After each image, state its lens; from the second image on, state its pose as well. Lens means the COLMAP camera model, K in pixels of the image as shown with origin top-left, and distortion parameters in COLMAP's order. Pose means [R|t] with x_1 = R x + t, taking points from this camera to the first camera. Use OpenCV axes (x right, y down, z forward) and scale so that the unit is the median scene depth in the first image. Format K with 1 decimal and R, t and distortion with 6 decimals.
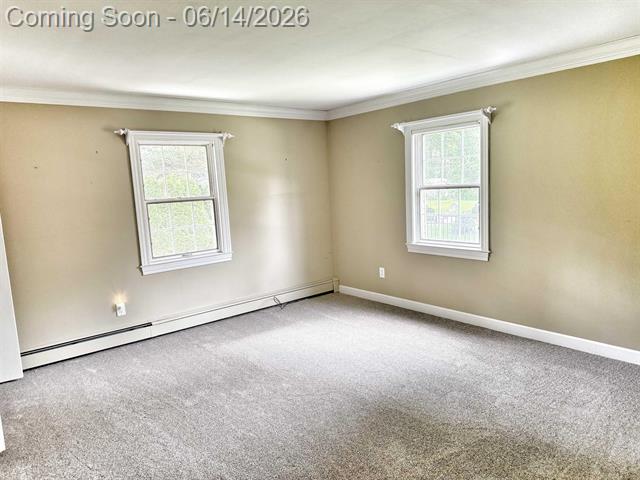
lens RADIAL K [[446.0, 0, 320.0], [0, 446.0, 240.0], [0, 0, 1]] dist [0.092215, -0.133117]
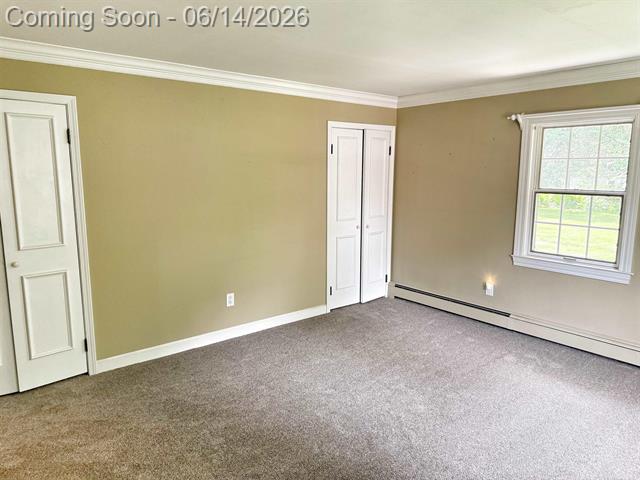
lens RADIAL K [[446.0, 0, 320.0], [0, 446.0, 240.0], [0, 0, 1]] dist [0.092215, -0.133117]
pose [[0.017844, 0.204817, -0.978638, 0.546832], [-0.140192, 0.969637, 0.200377, -0.111341], [0.989964, 0.133621, 0.046015, 0.539789]]
